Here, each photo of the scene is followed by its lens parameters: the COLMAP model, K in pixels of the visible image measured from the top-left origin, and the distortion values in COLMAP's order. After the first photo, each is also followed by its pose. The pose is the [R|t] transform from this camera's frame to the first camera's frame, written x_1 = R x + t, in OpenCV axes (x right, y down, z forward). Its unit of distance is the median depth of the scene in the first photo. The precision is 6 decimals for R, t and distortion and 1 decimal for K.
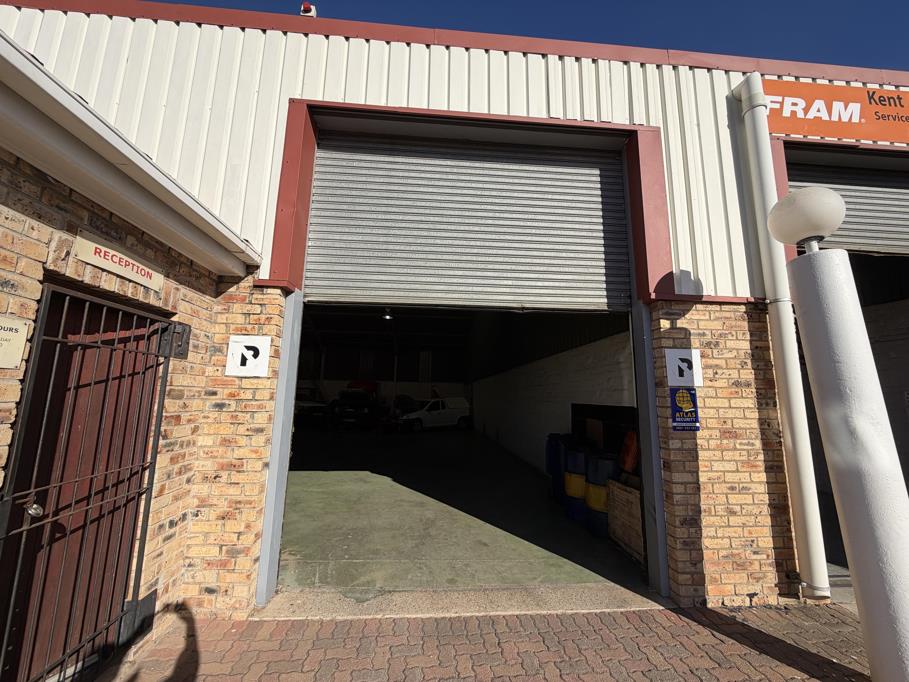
lens RADIAL K [[363.2, 0, 454.5], [0, 363.2, 341.0], [0, 0, 1]] dist [0.000357, -0.000165]
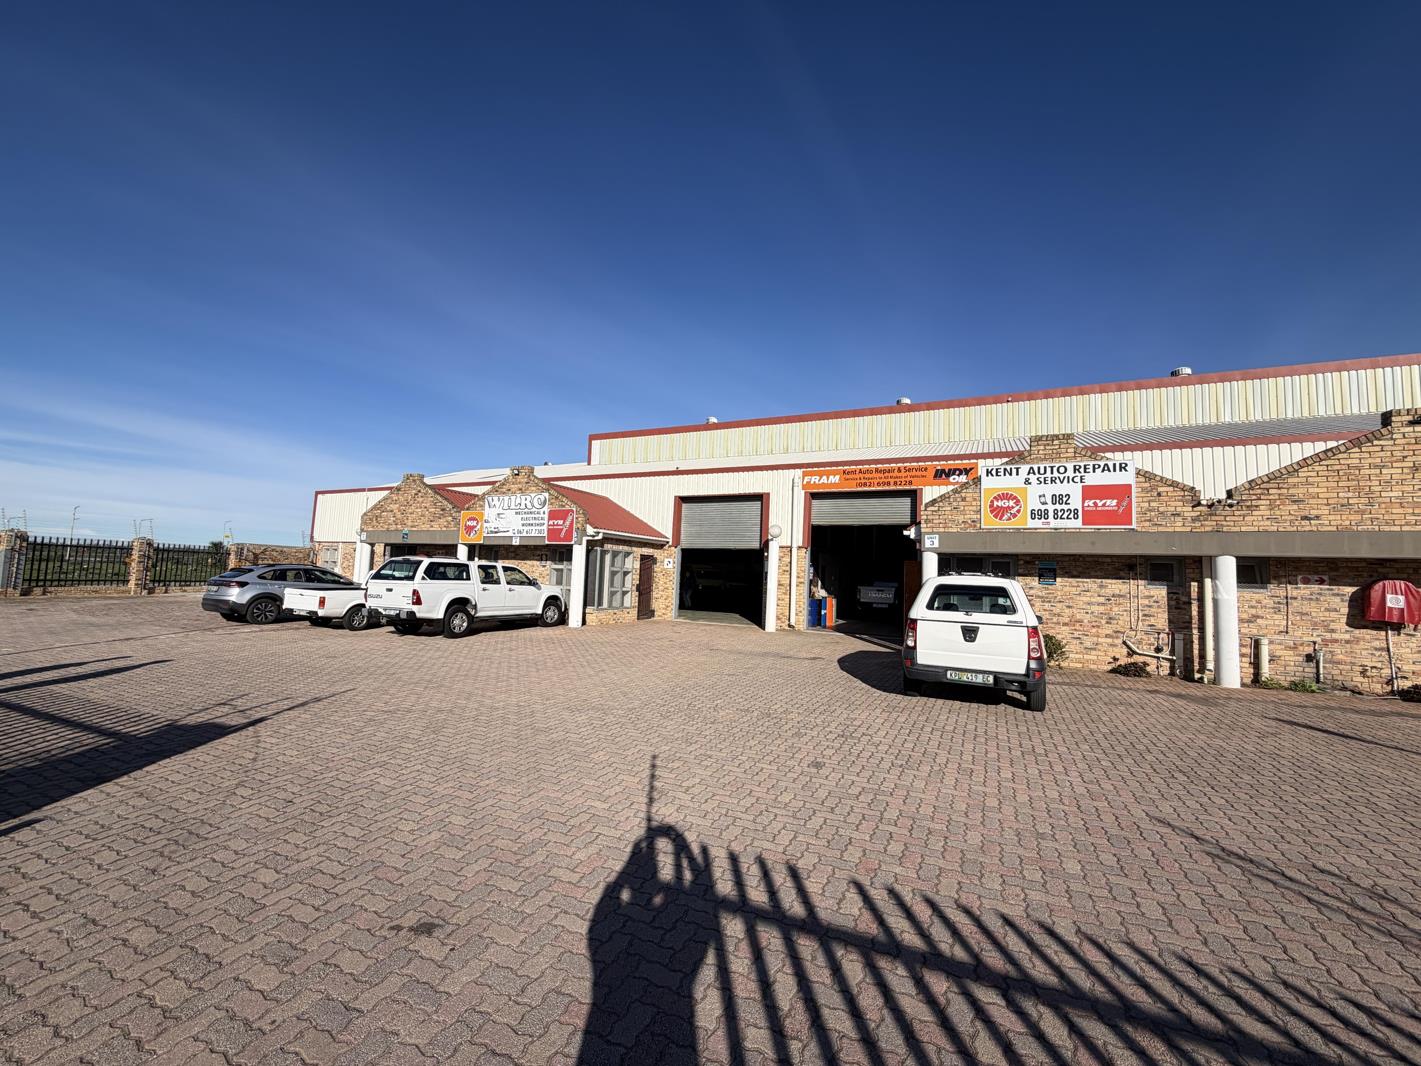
lens RADIAL K [[567.8, 0, 710.5], [0, 567.8, 533.0], [0, 0, 1]] dist [0.000357, -0.000165]
pose [[0.857925, -0.023925, -0.513218, 3.157838], [0.055379, 0.997402, 0.046079, -0.571819], [0.510782, -0.067953, 0.857020, -4.260746]]
